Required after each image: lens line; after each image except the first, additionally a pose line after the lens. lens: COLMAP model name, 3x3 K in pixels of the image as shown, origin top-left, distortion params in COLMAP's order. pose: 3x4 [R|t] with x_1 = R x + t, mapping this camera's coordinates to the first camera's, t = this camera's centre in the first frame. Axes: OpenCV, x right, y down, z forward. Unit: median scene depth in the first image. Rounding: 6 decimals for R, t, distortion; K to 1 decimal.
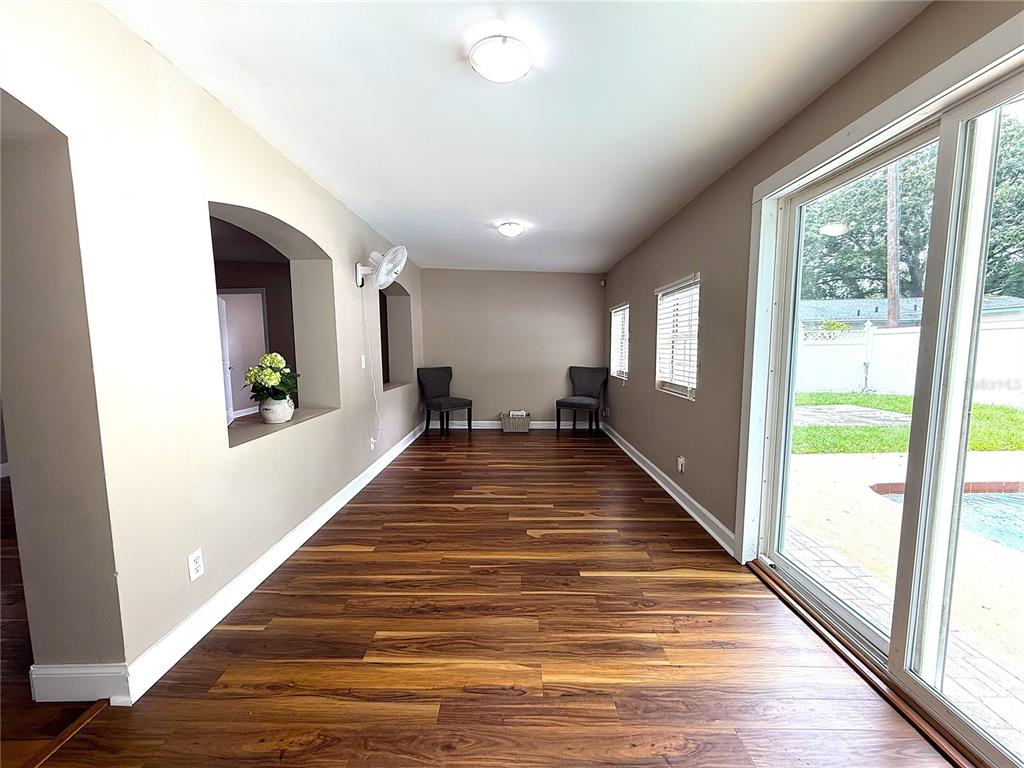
lens RADIAL K [[407.4, 0, 510.5], [0, 407.4, 387.9], [0, 0, 1]] dist [-0.002121, -0.000248]
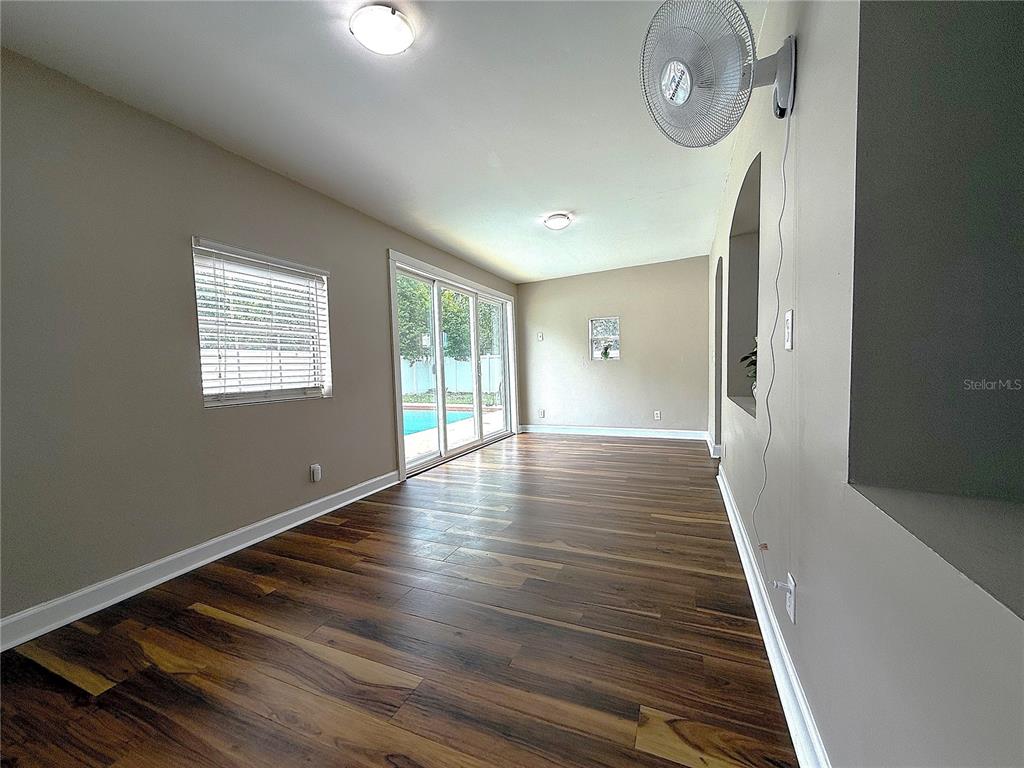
lens RADIAL K [[407.4, 0, 510.5], [0, 407.4, 387.9], [0, 0, 1]] dist [-0.002121, -0.000248]
pose [[-0.922672, 0.013272, 0.385356, -0.354388], [0.072388, 0.987600, 0.139308, -0.100458], [-0.378729, 0.156431, -0.912192, 1.791603]]
